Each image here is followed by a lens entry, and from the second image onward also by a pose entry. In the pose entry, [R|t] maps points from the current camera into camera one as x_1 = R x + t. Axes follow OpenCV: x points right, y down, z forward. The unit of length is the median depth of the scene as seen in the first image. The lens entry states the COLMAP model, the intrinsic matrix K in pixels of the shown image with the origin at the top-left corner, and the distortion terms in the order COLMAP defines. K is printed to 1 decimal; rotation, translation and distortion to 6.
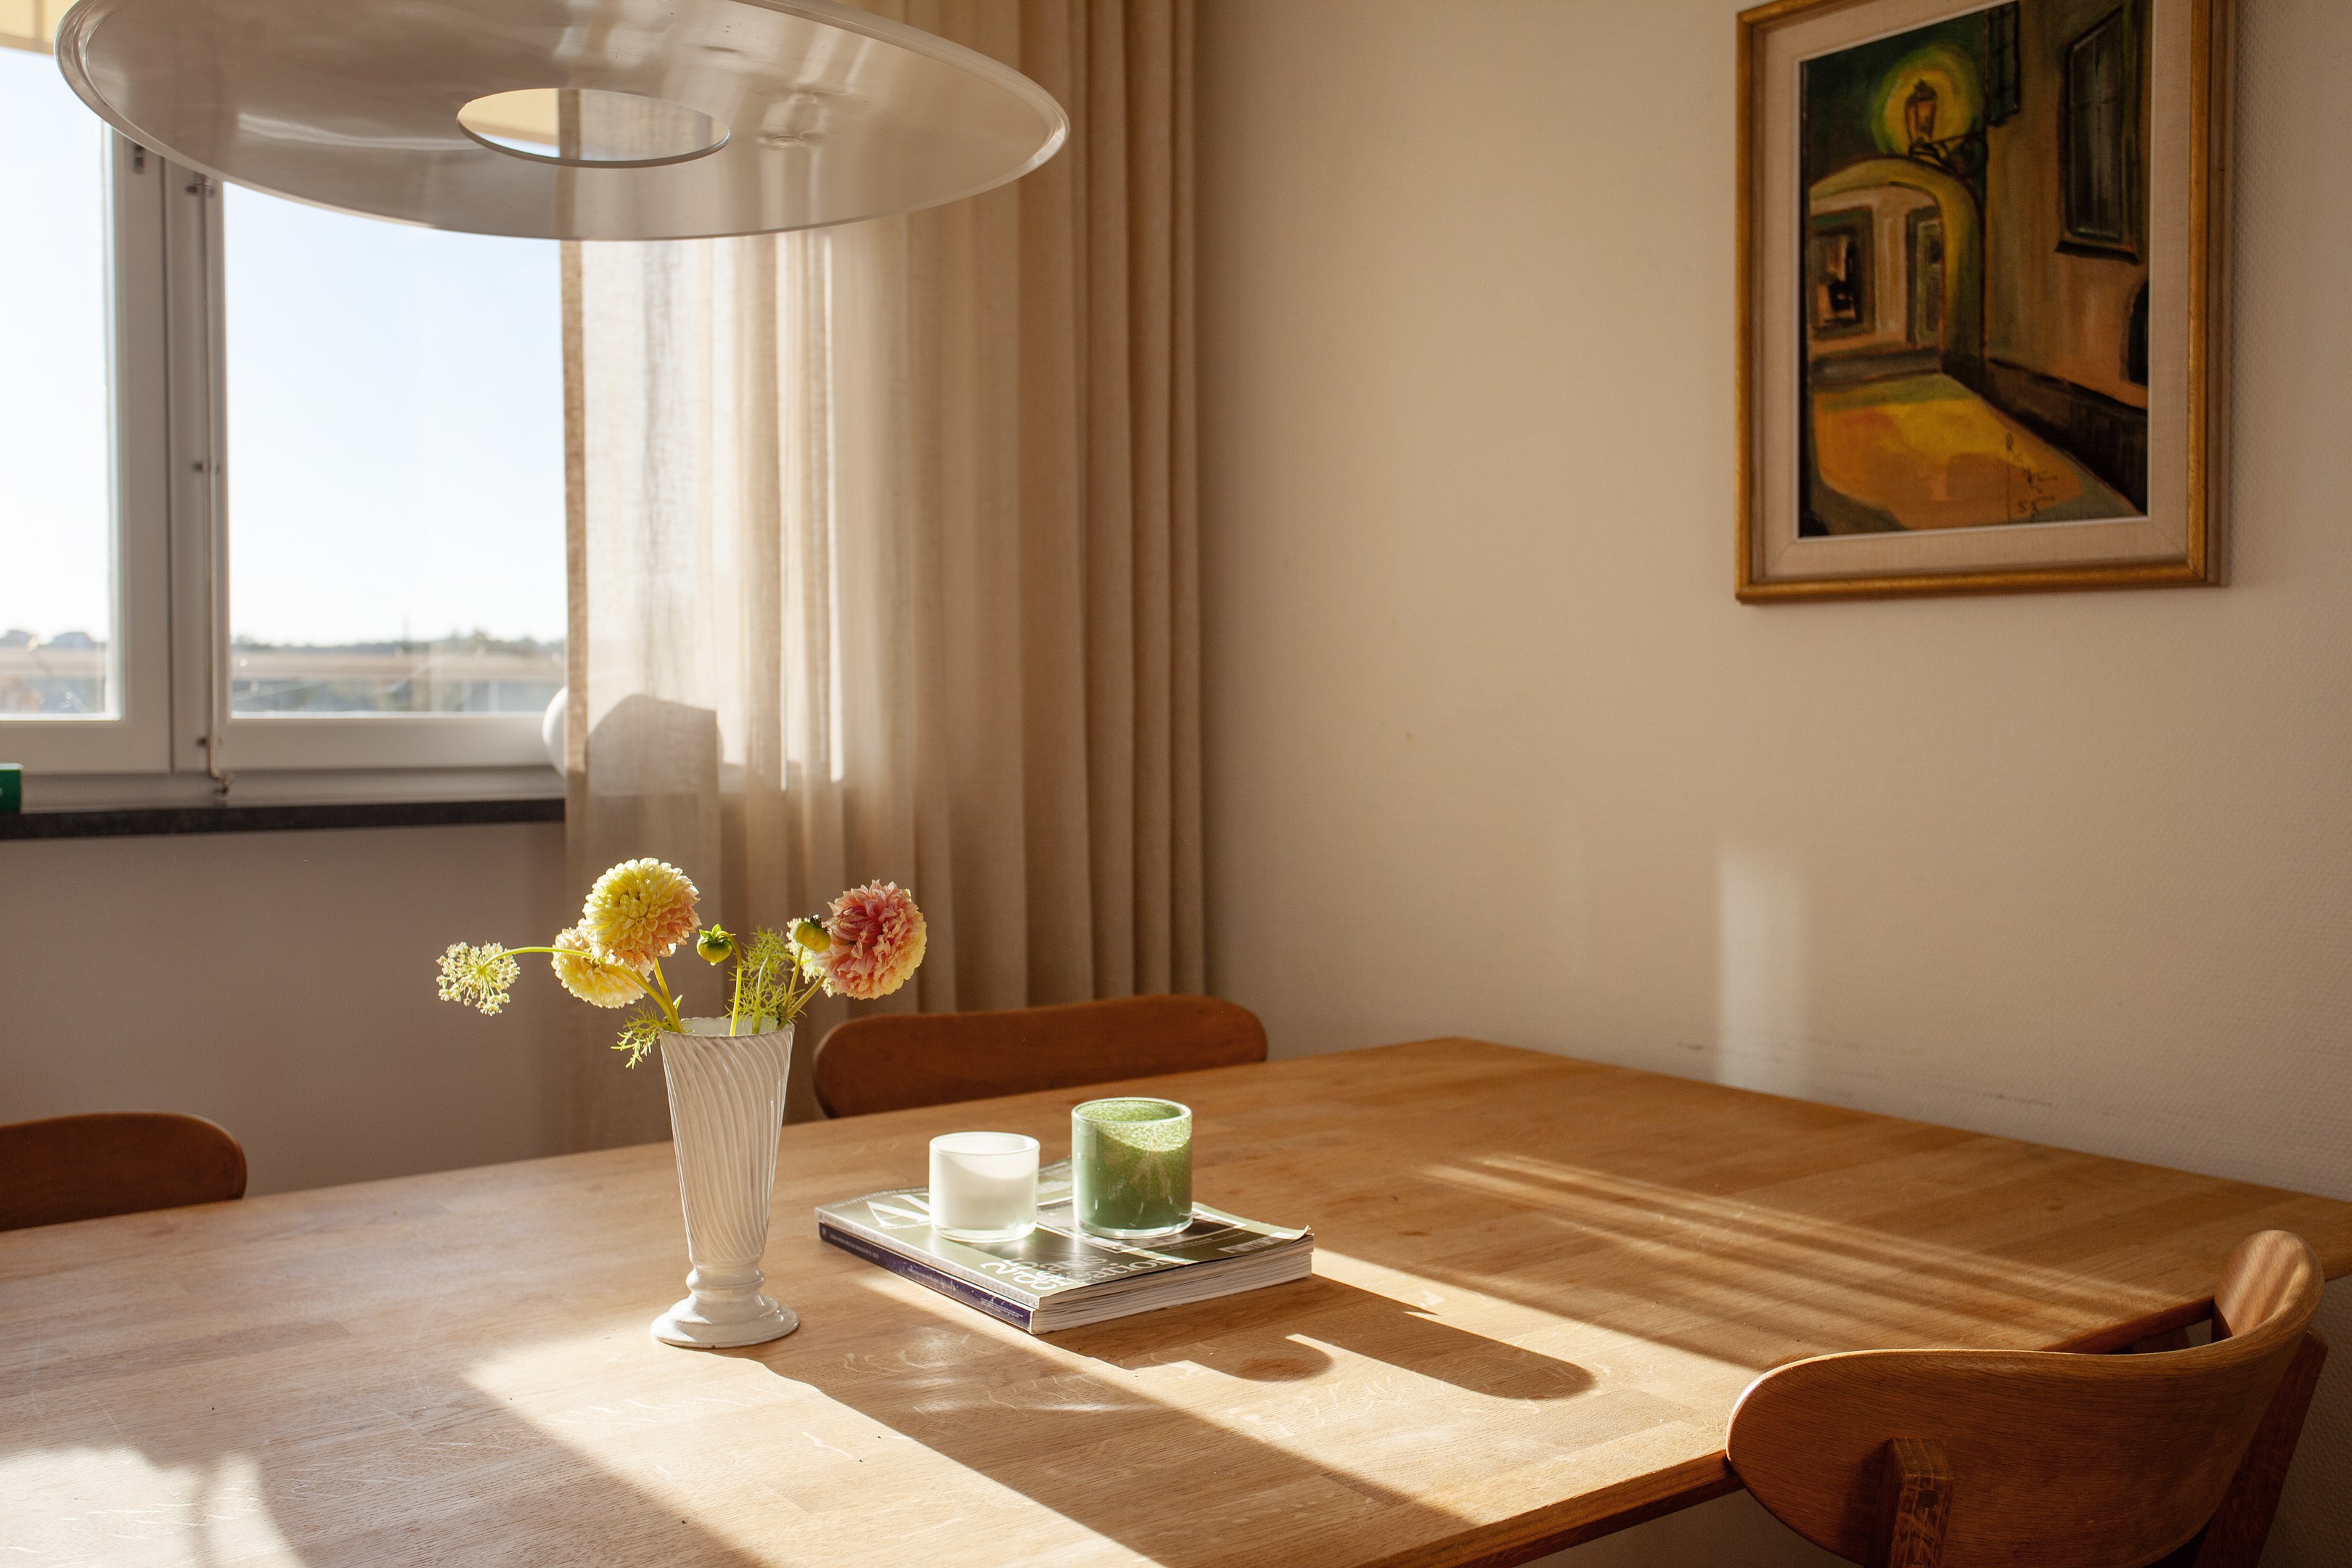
lens RADIAL K [[2221.7, 0, 1268.3], [0, 2221.7, 764.4], [0, 0, 1]] dist [-0.006268, 0.000000]
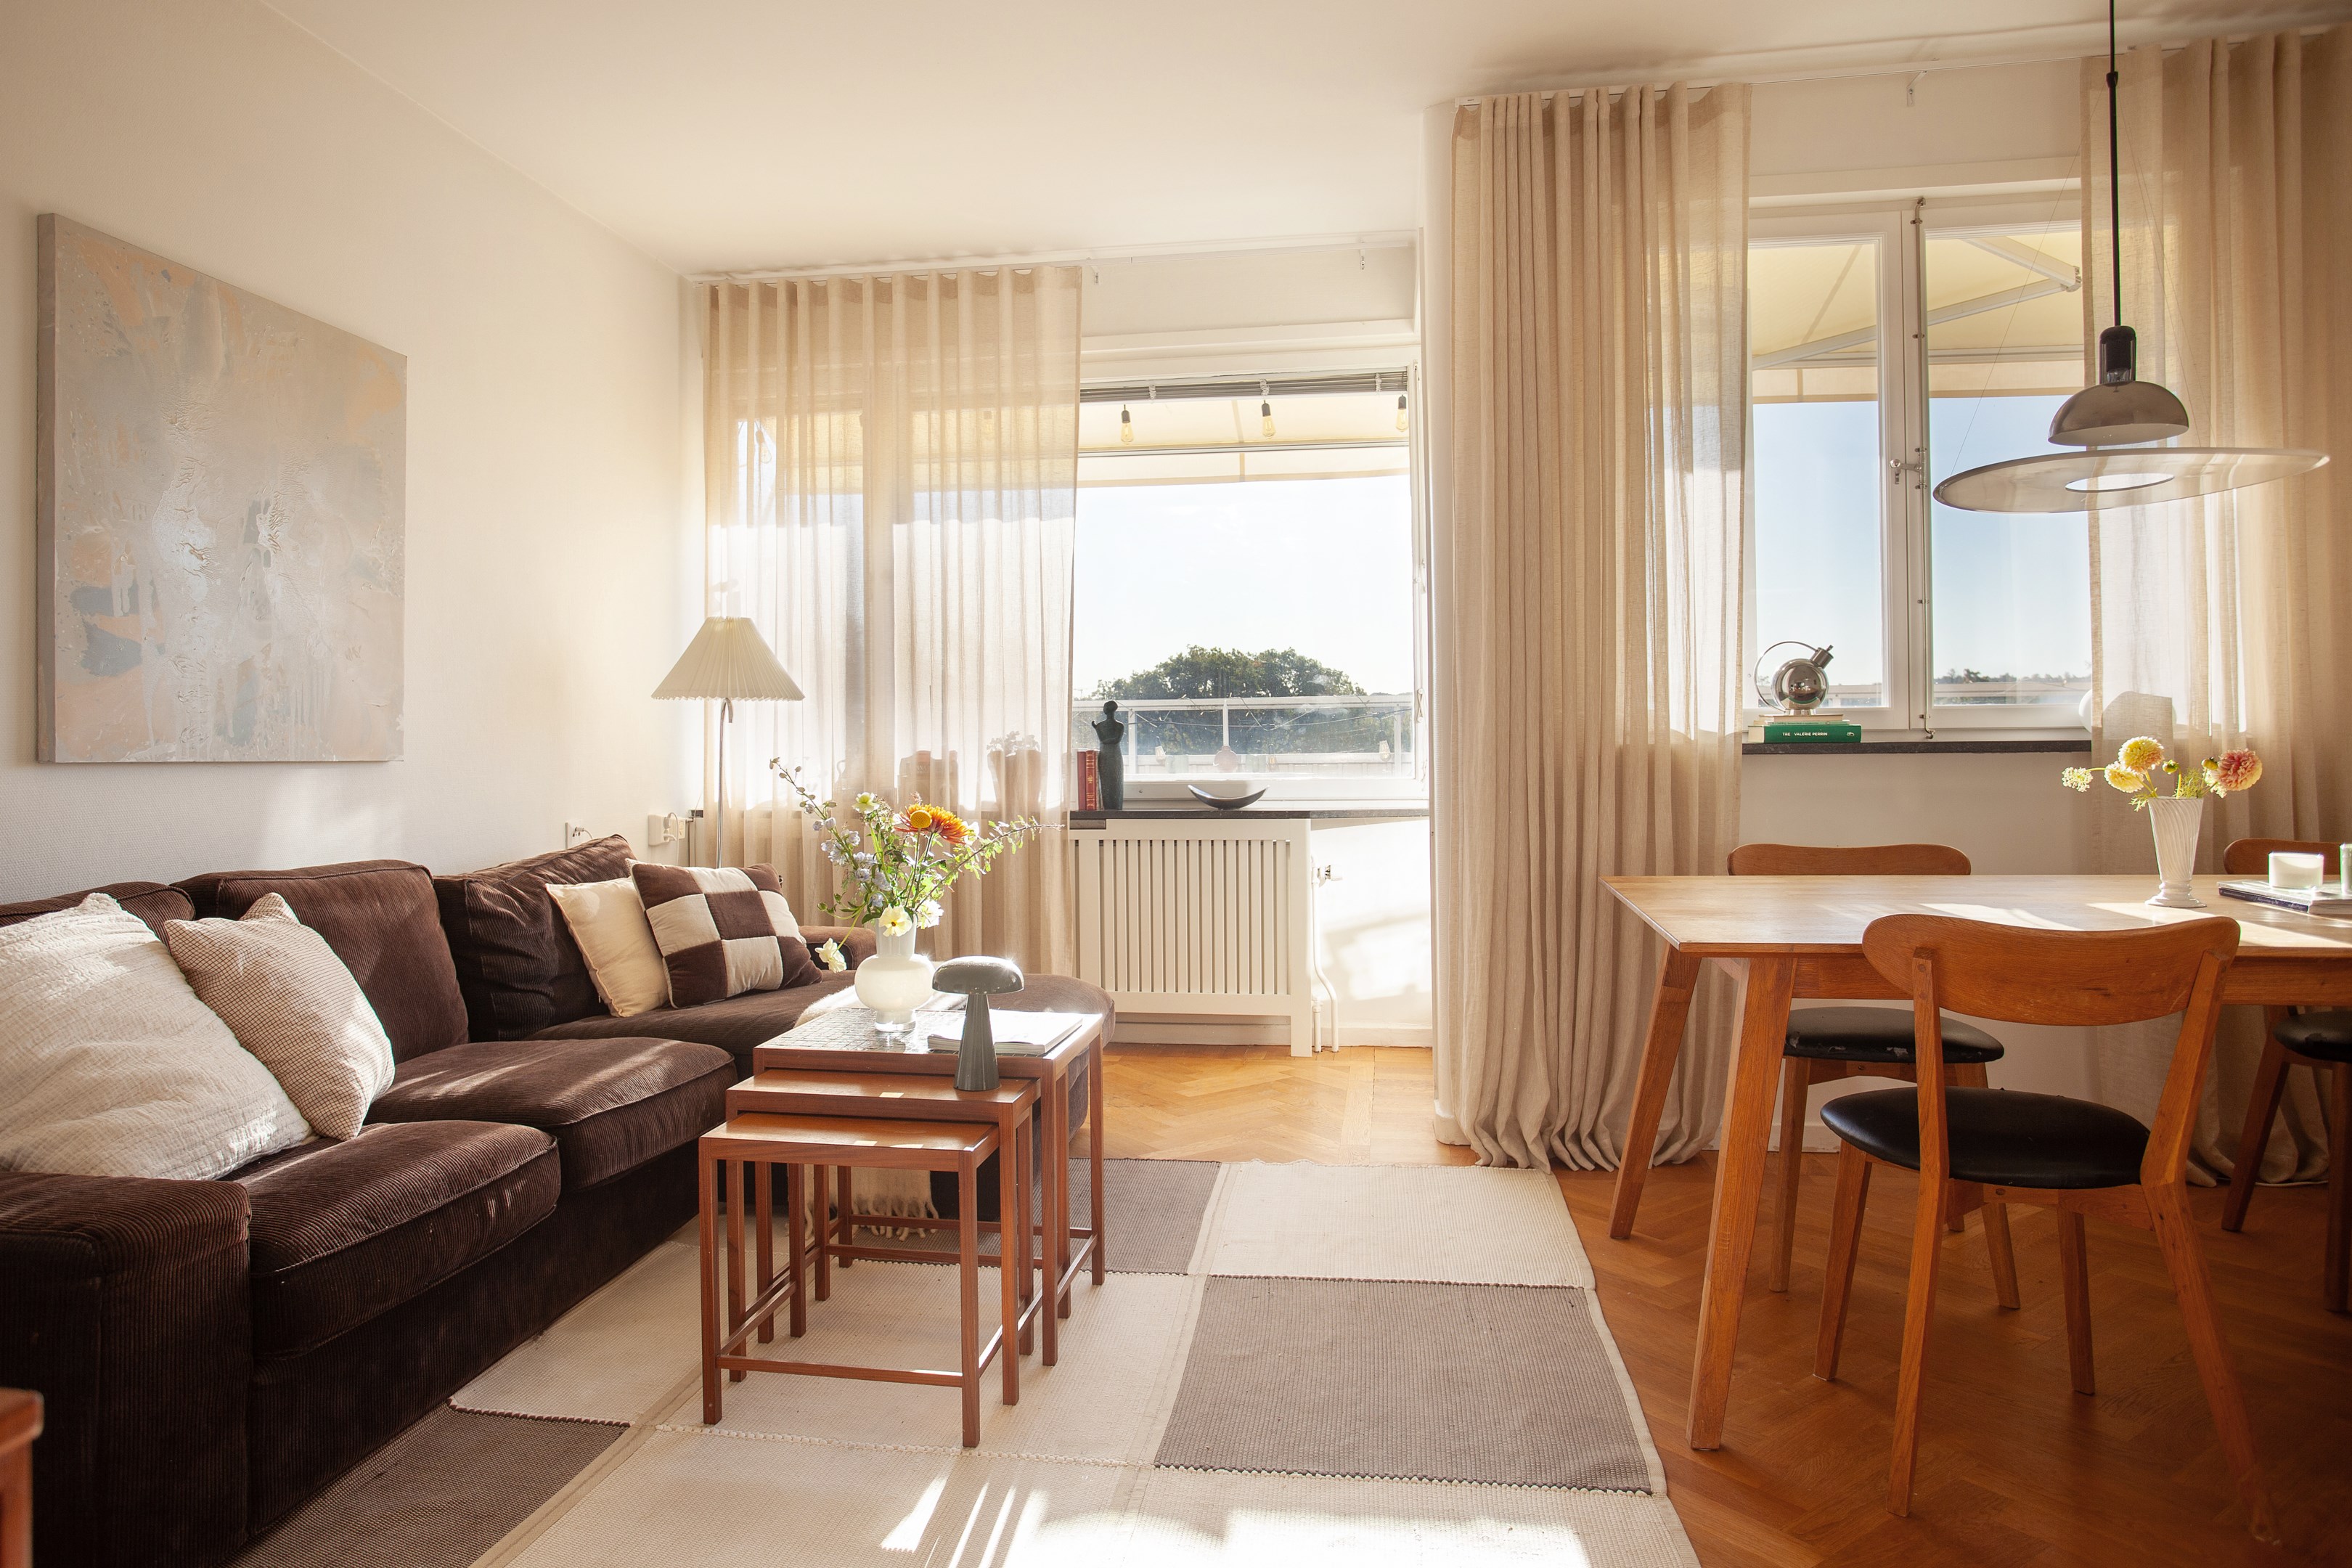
lens RADIAL K [[1526.1, 0, 1130.9], [0, 1526.1, 730.5], [0, 0, 1]] dist [-0.056389, 0.044080]
pose [[0.658650, -0.011385, -0.752363, 0.201228], [-0.007828, 0.999728, -0.021982, 0.053626], [0.752409, 0.020368, 0.658381, -0.797117]]
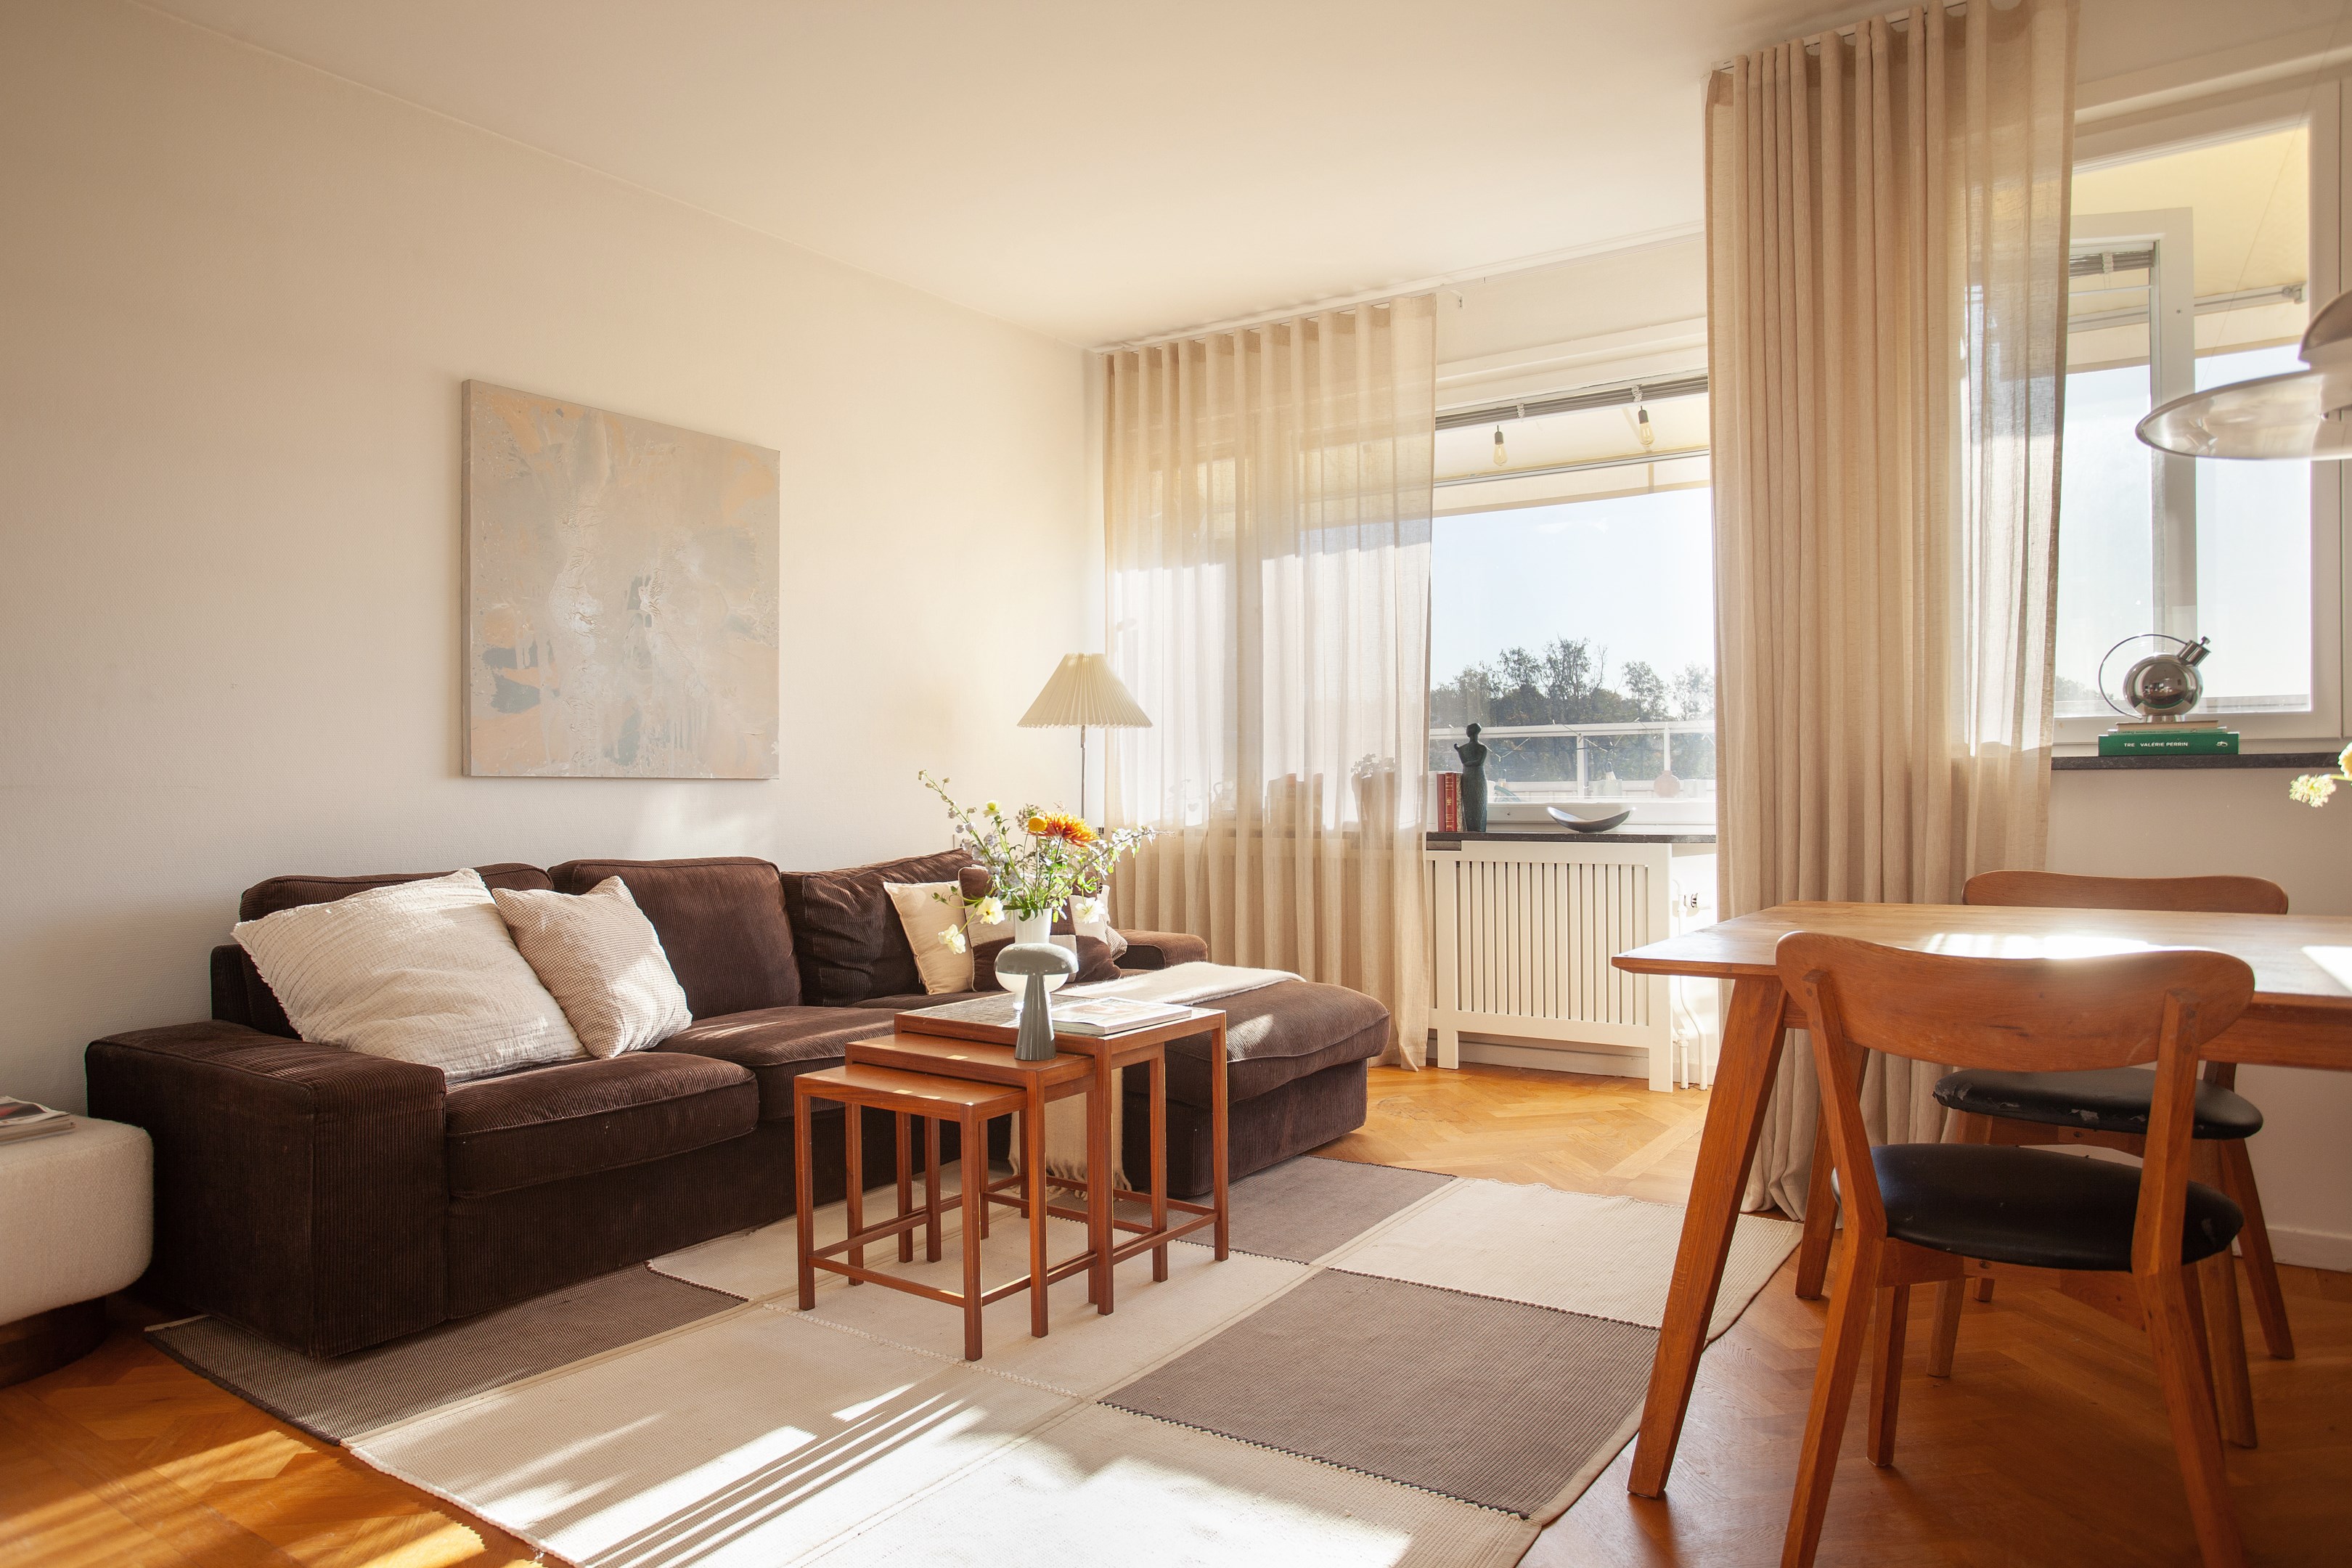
lens RADIAL K [[1495.7, 0, 1116.6], [0, 1495.7, 792.6], [0, 0, 1]] dist [-0.037820, 0.011220]
pose [[0.261915, 0.002956, -0.965086, 0.510147], [-0.011037, 0.999939, 0.000068, 0.070127], [0.965028, 0.010634, 0.261931, -0.395728]]
